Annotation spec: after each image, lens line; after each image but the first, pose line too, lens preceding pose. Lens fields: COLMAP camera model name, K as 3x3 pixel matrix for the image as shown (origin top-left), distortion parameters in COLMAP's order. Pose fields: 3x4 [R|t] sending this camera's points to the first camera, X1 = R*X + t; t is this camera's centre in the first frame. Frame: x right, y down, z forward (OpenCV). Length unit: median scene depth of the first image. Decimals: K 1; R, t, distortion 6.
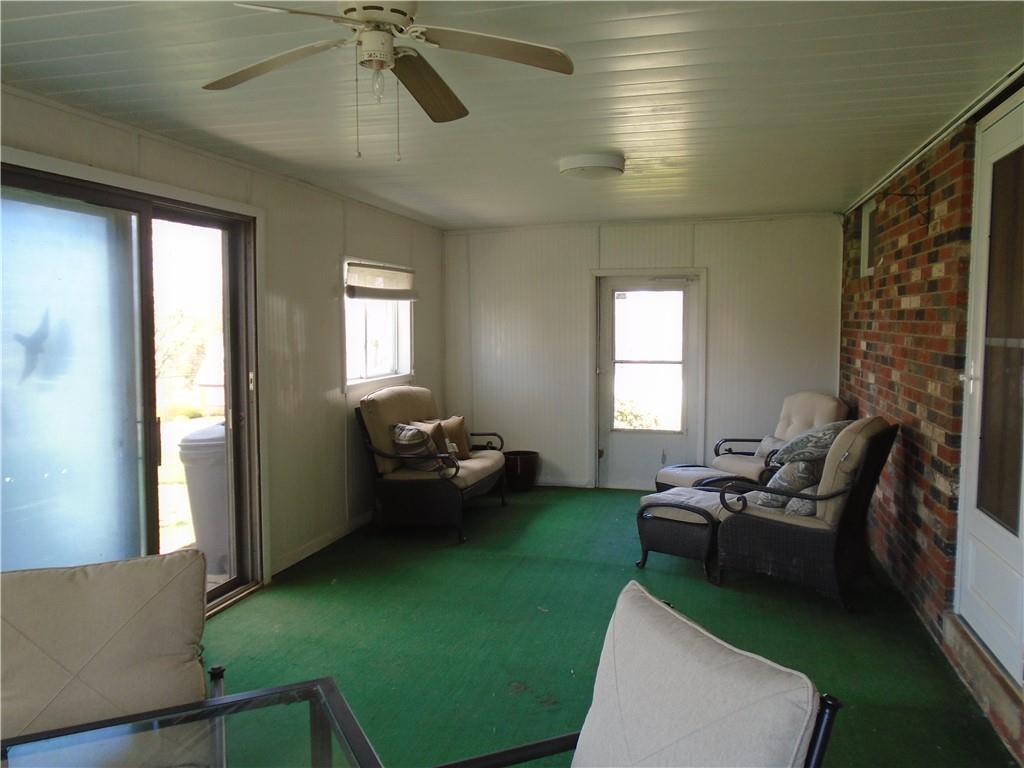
lens RADIAL K [[781.6, 0, 506.6], [0, 781.6, 386.1], [0, 0, 1]] dist [-0.012515, 0.007961]
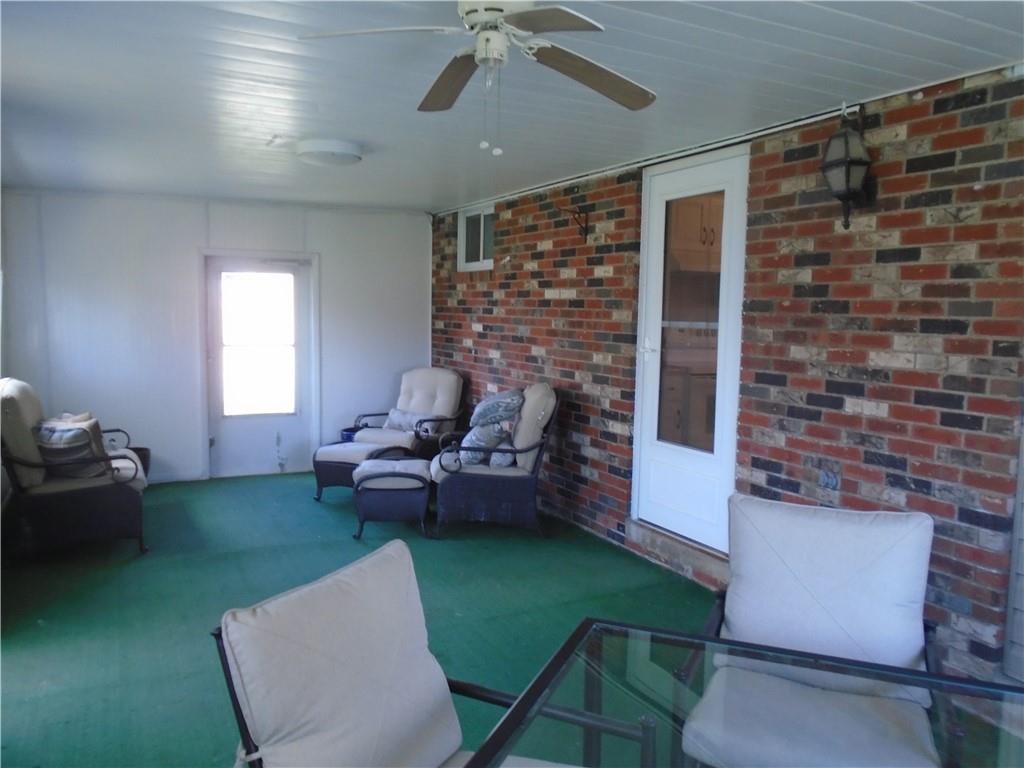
lens RADIAL K [[783.8, 0, 512.0], [0, 783.8, 384.0], [0, 0, 1]] dist [-0.004672, 0.004408]
pose [[0.745043, -0.050594, 0.665094, -0.393607], [0.038271, 0.998719, 0.033102, -0.003750], [-0.665917, 0.000791, 0.746025, 0.075645]]
